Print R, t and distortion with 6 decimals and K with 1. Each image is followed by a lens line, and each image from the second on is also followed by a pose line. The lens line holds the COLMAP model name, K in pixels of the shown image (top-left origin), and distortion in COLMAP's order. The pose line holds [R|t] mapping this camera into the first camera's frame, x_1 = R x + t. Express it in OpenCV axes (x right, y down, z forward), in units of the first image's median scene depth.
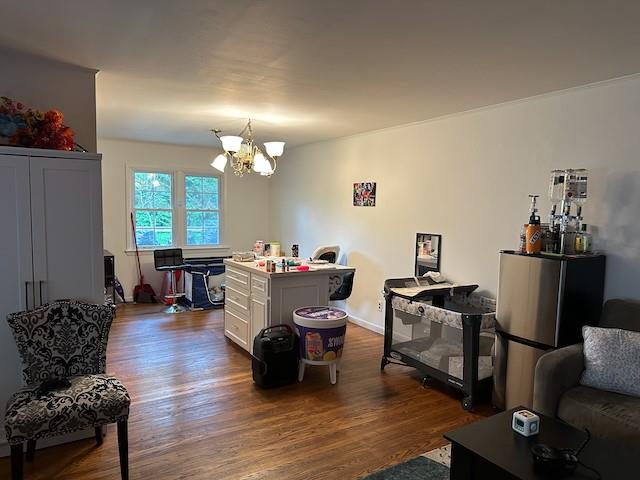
lens RADIAL K [[447.9, 0, 324.5], [0, 447.9, 241.6], [0, 0, 1]] dist [0.038333, -0.047868]
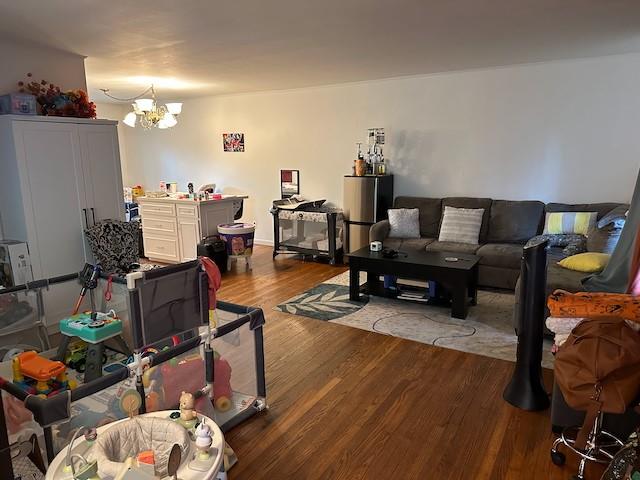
lens RADIAL K [[447.9, 0, 330.3], [0, 447.9, 247.4], [0, 0, 1]] dist [0.038333, -0.047868]
pose [[0.886271, -0.123358, 0.446437, -0.453128], [0.062188, 0.986846, 0.149226, 0.030822], [-0.458972, -0.104492, 0.882284, -0.529086]]
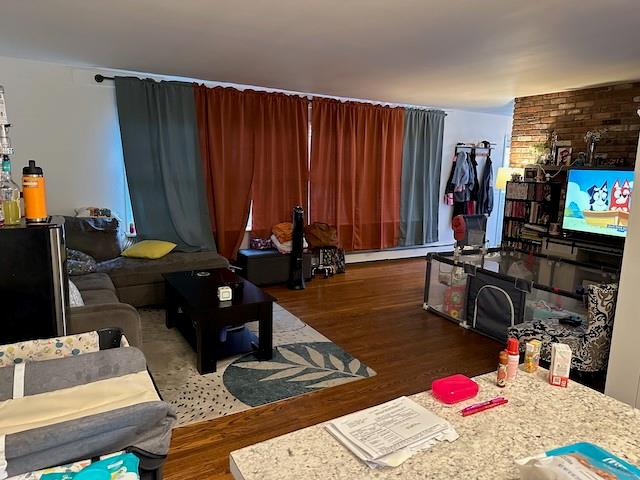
lens RADIAL K [[447.9, 0, 317.6], [0, 447.9, 236.6], [0, 0, 1]] dist [0.038333, -0.047868]
pose [[-0.997710, -0.057307, 0.035934, 0.041837], [-0.047519, 0.971894, 0.230572, -0.101865], [-0.048138, 0.228336, -0.972392, 1.453424]]
